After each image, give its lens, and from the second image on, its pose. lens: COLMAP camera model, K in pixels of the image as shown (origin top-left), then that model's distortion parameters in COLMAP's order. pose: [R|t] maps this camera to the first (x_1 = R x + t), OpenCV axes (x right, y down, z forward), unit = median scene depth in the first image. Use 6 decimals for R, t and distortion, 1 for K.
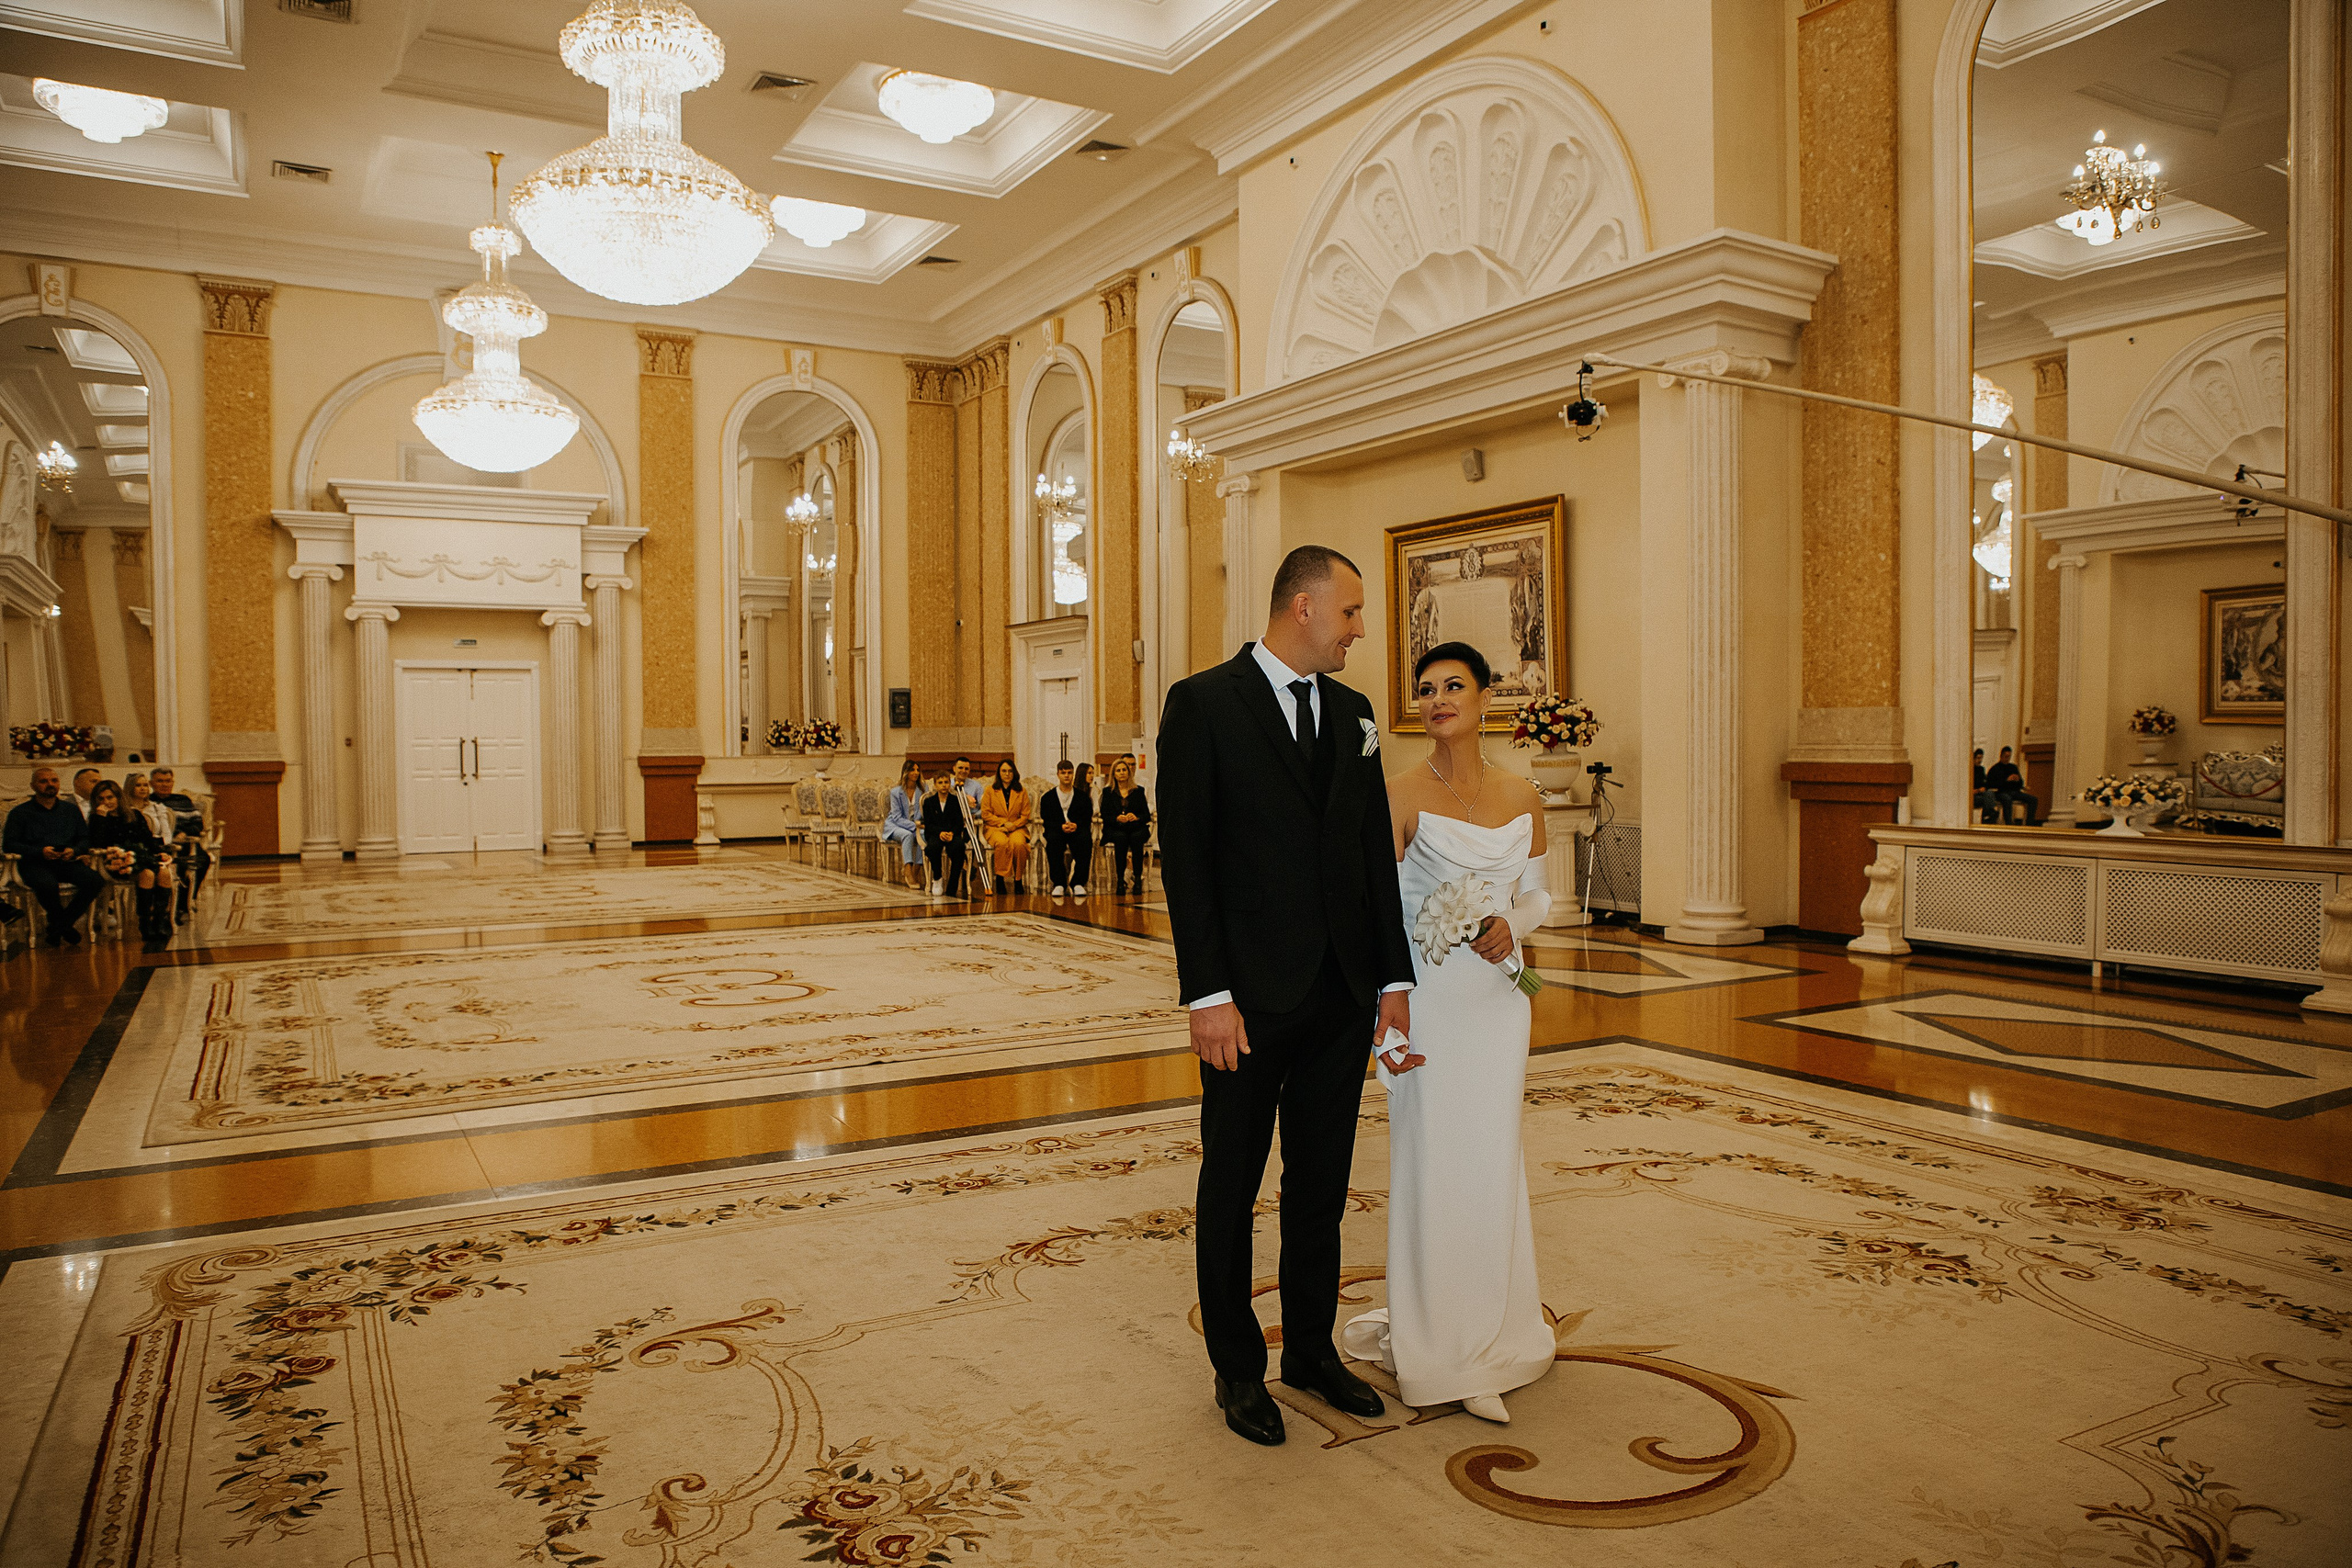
lens RADIAL K [[1617.6, 0, 1173.9], [0, 1617.6, 792.3], [0, 0, 1]] dist [-0.064404, 0.036868]
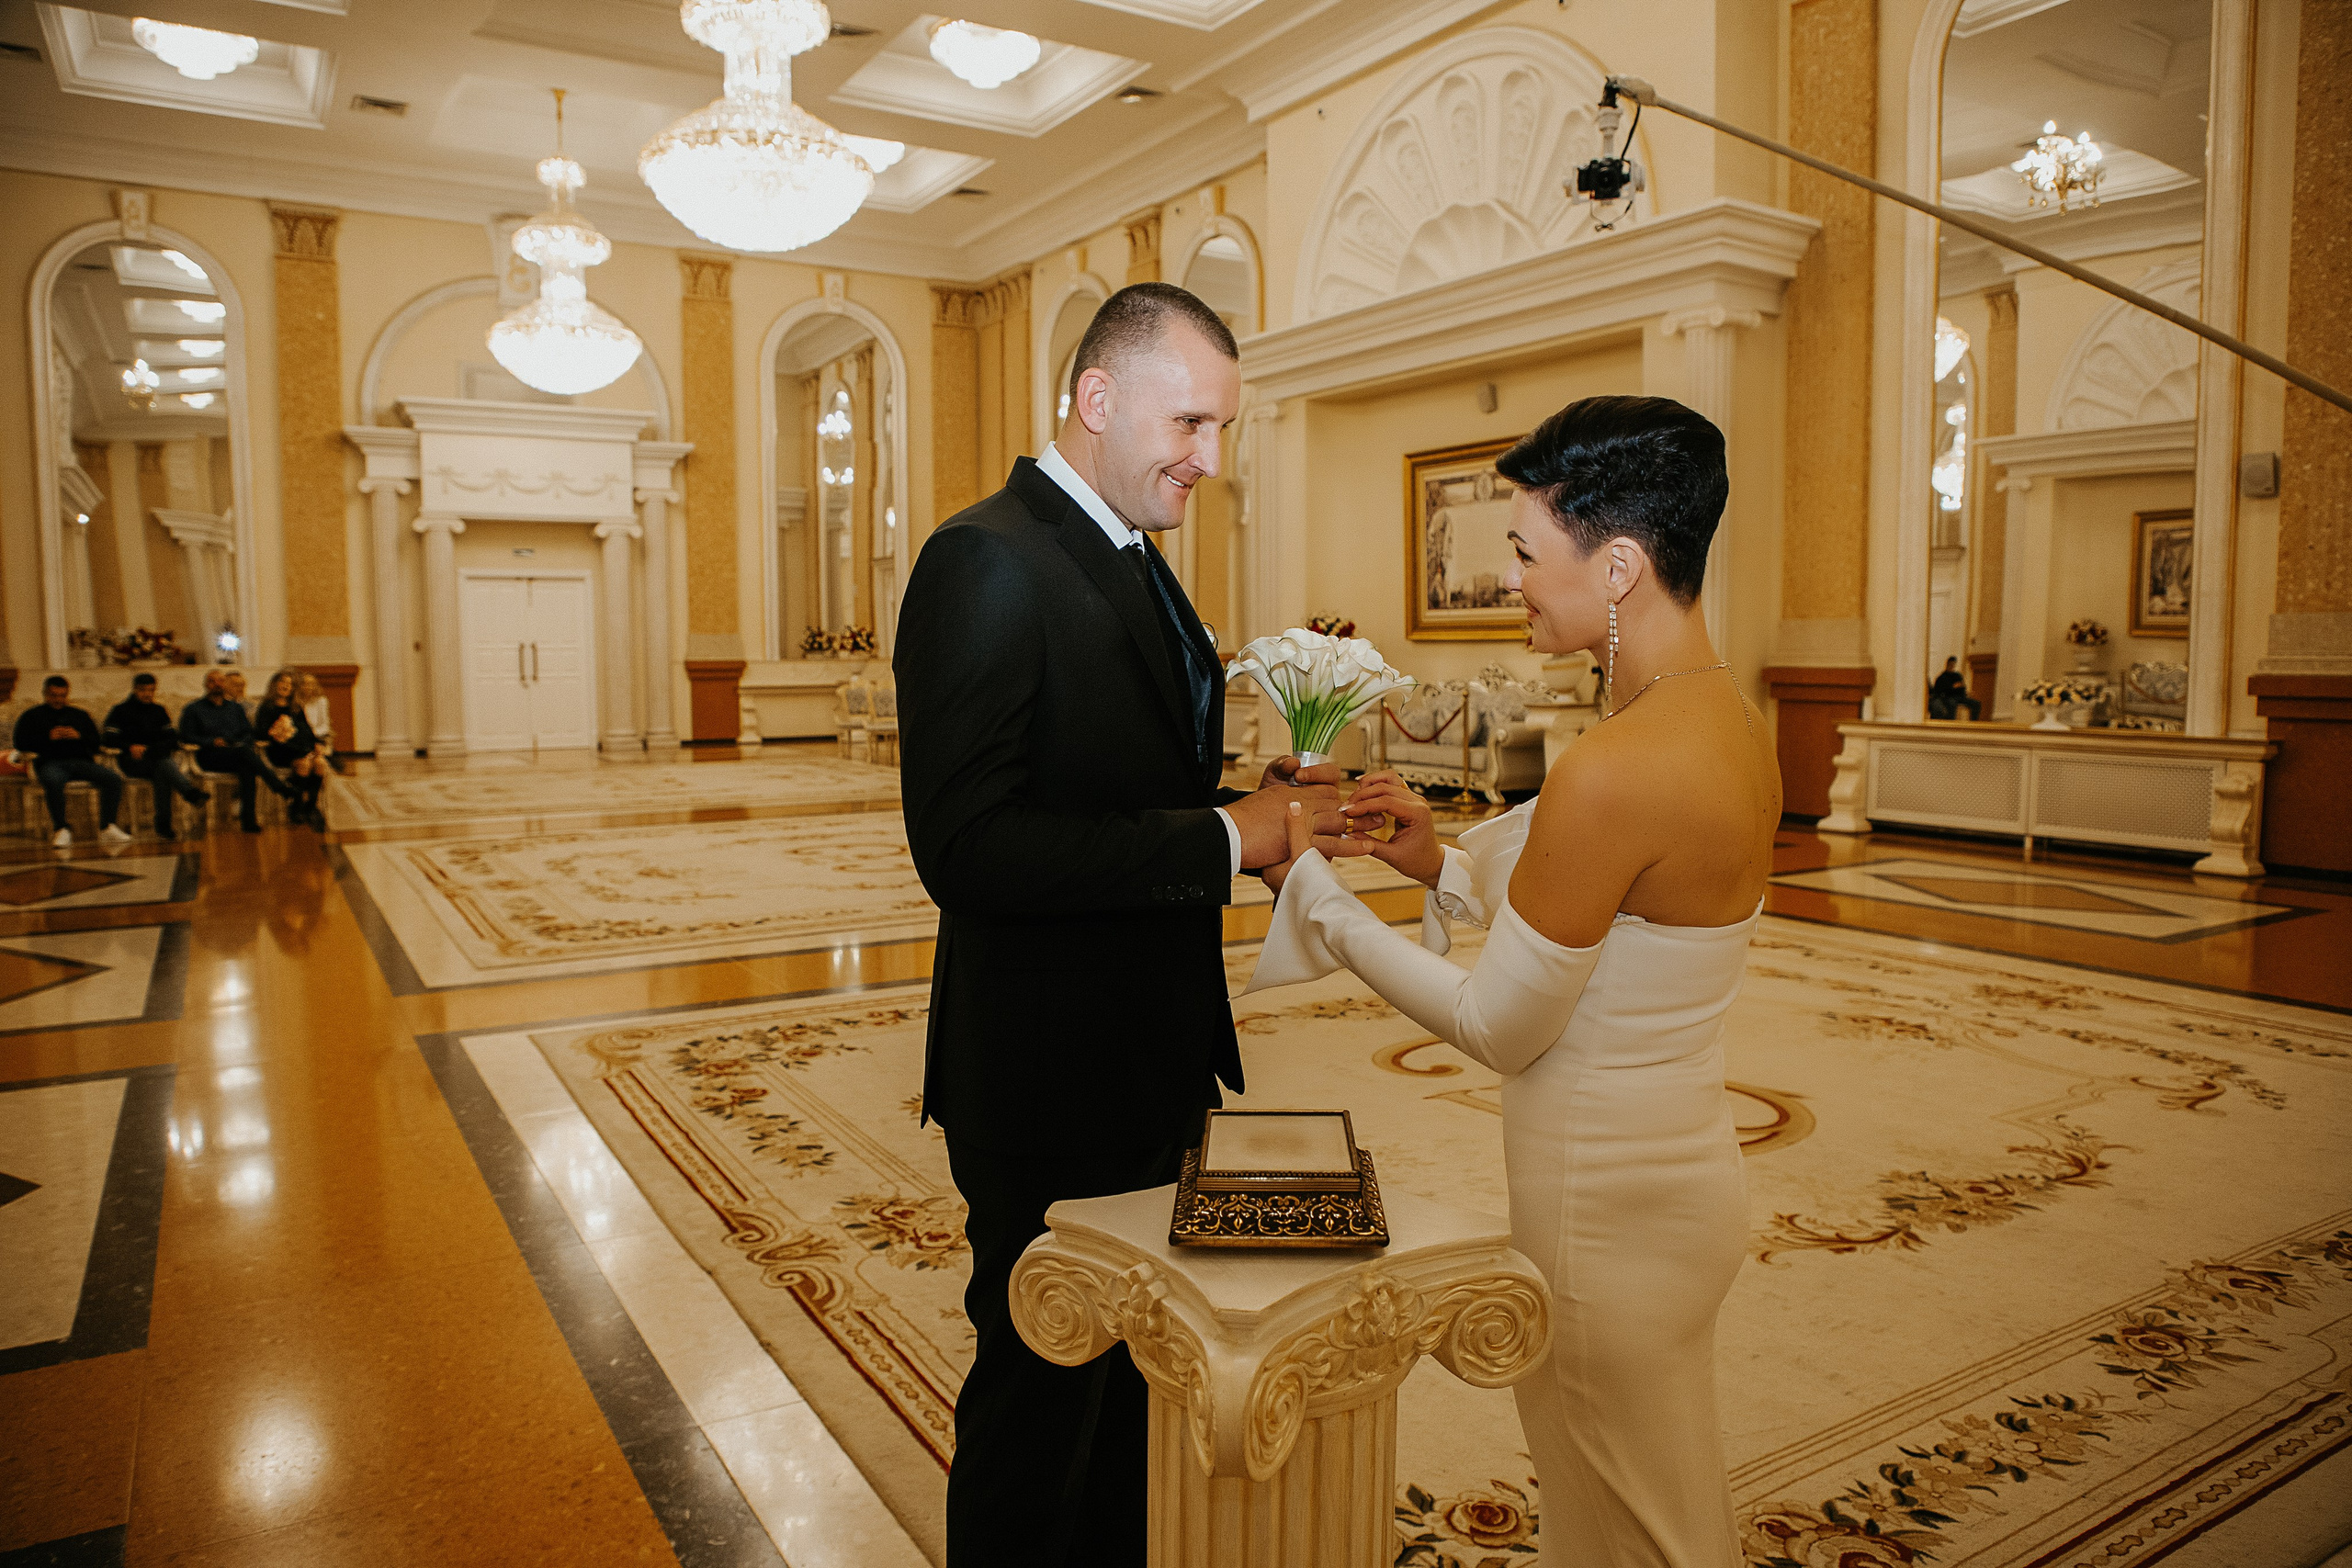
lens RADIAL K [[1602.3, 0, 1176.0], [0, 1602.3, 784.0], [0, 0, 1]] dist [-0.063632, 0.033541]
pose [[0.999632, 0.000918, 0.027105, -0.046151], [-0.002339, 0.998622, 0.052427, 0.004193], [-0.027020, -0.052472, 0.998257, -0.082779]]
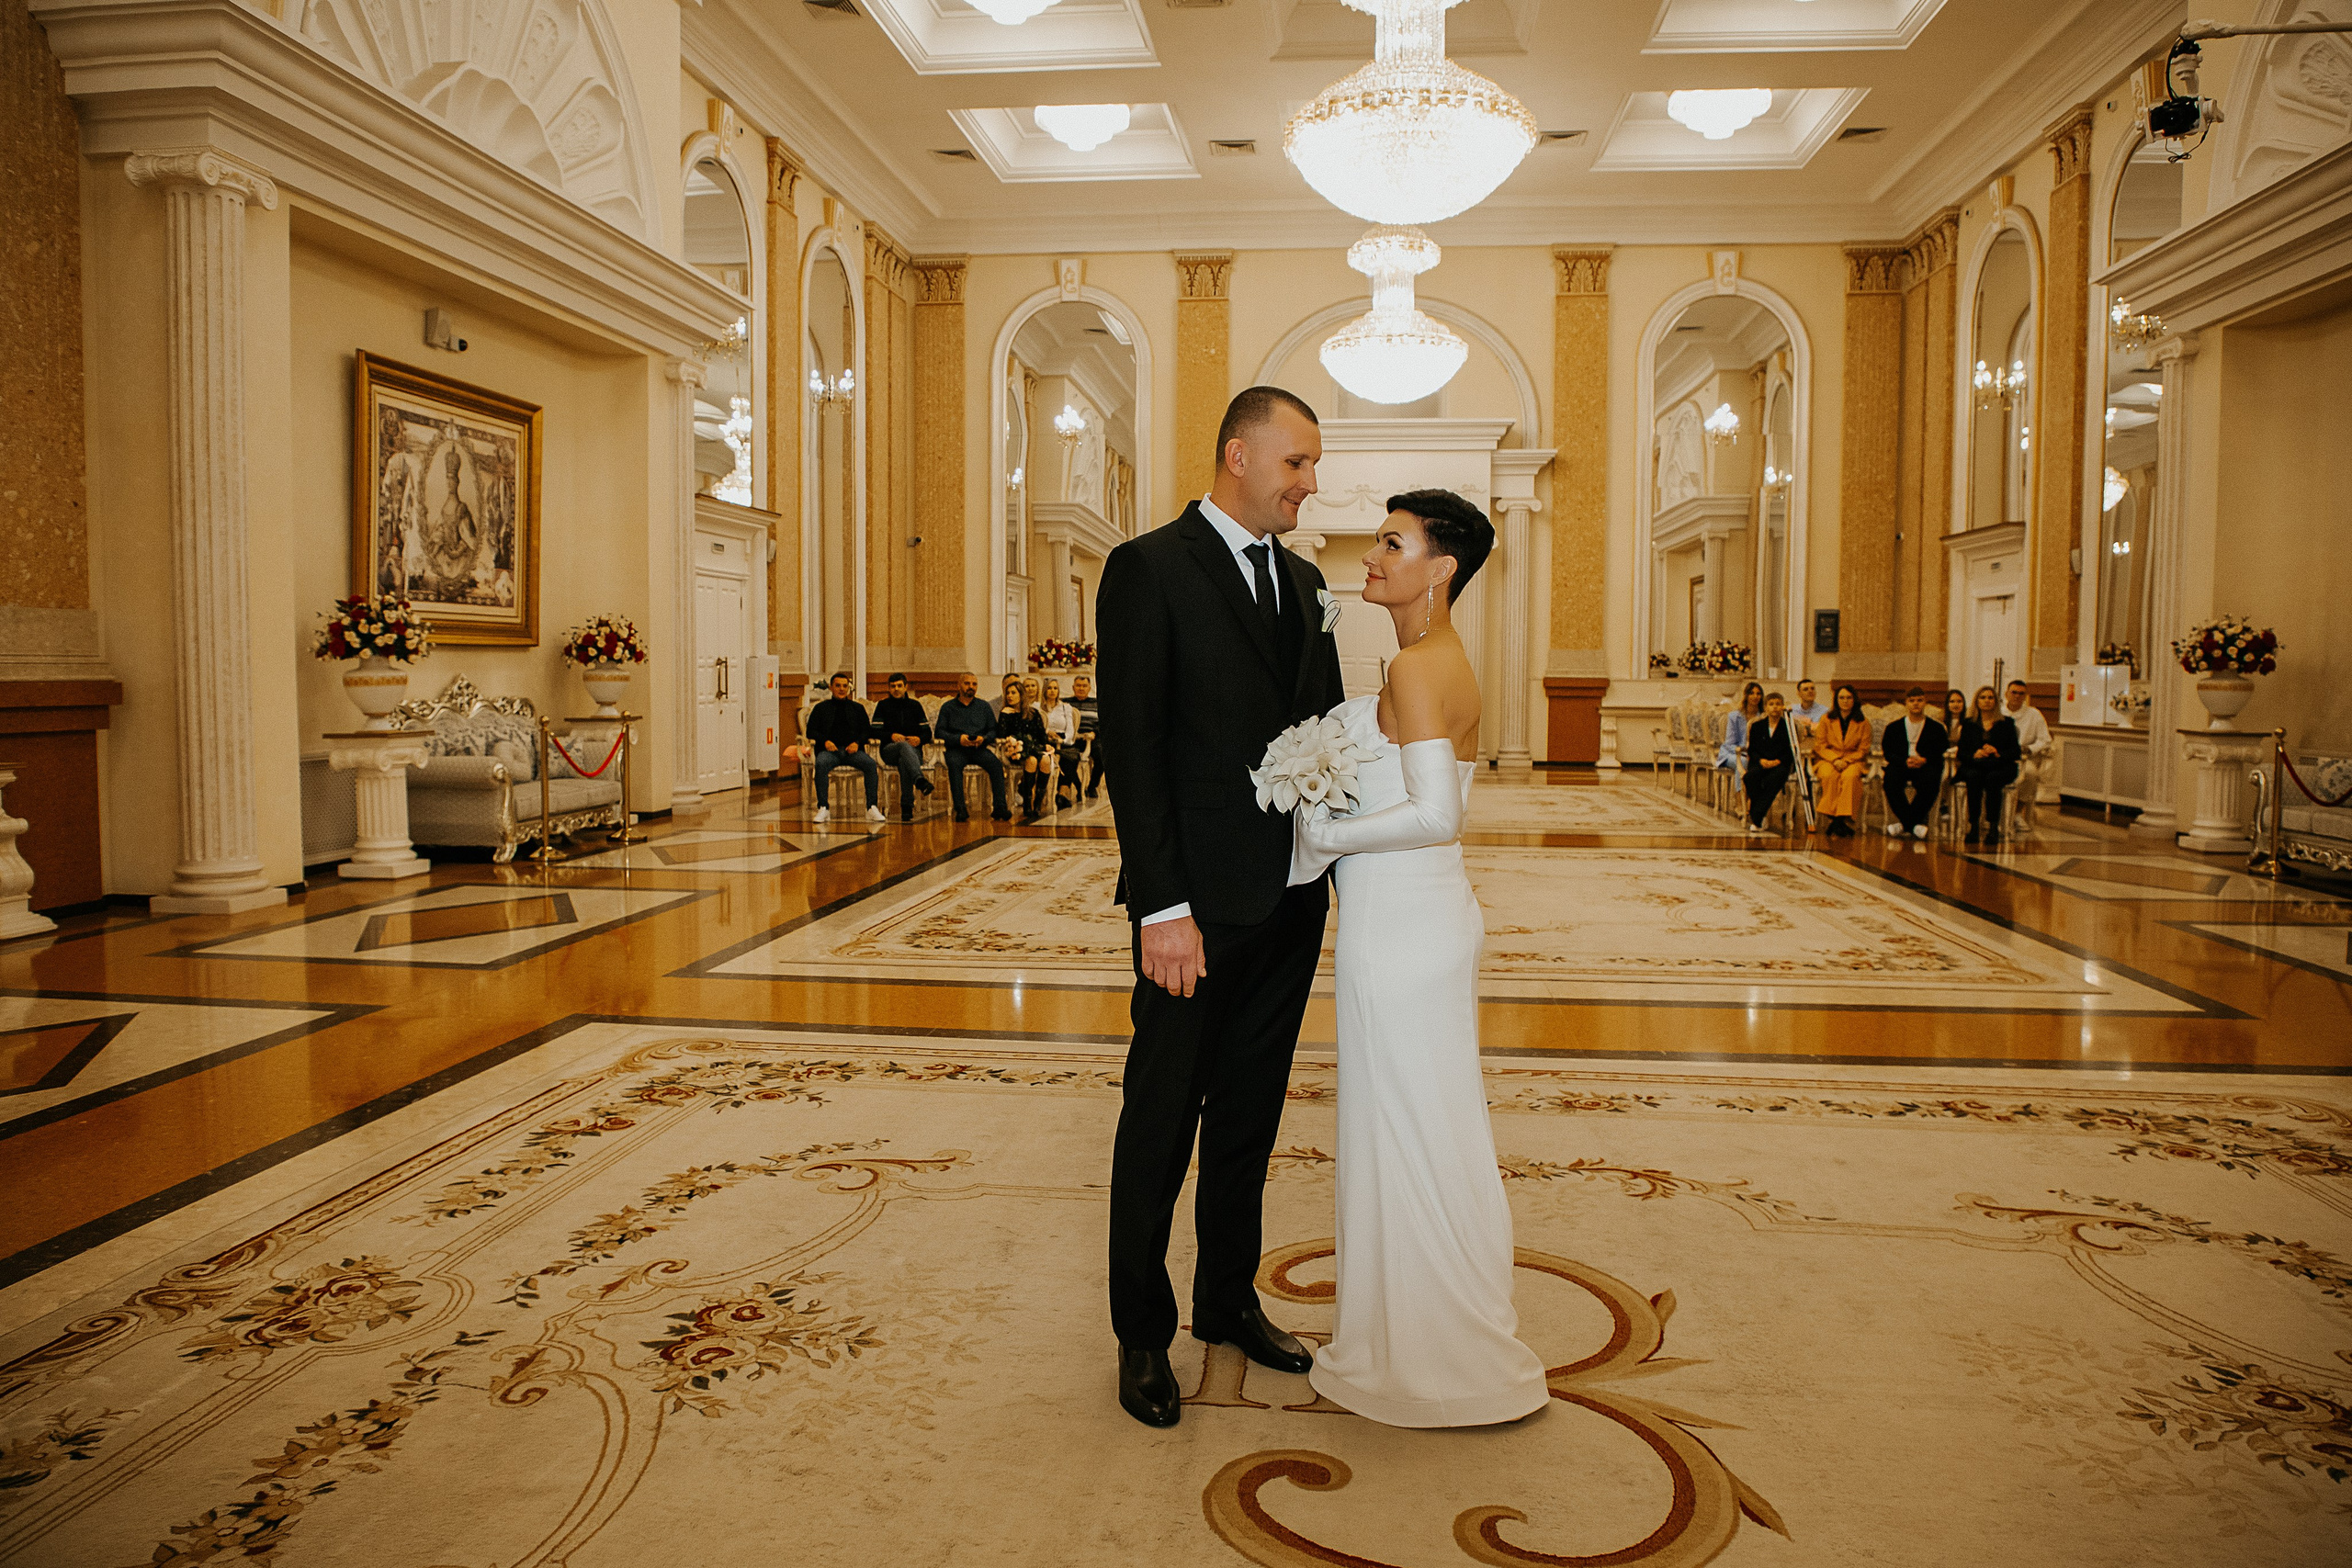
lens RADIAL K [[1628.9, 0, 1169.6], [0, 1628.9, 776.9], [0, 0, 1]] dist [-0.075153, 0.043466]
pose [[0.797805, 0.052334, -0.600640, 0.118962], [-0.032515, 0.998511, 0.043812, 0.004092], [0.602039, -0.015424, 0.798318, 0.055041]]
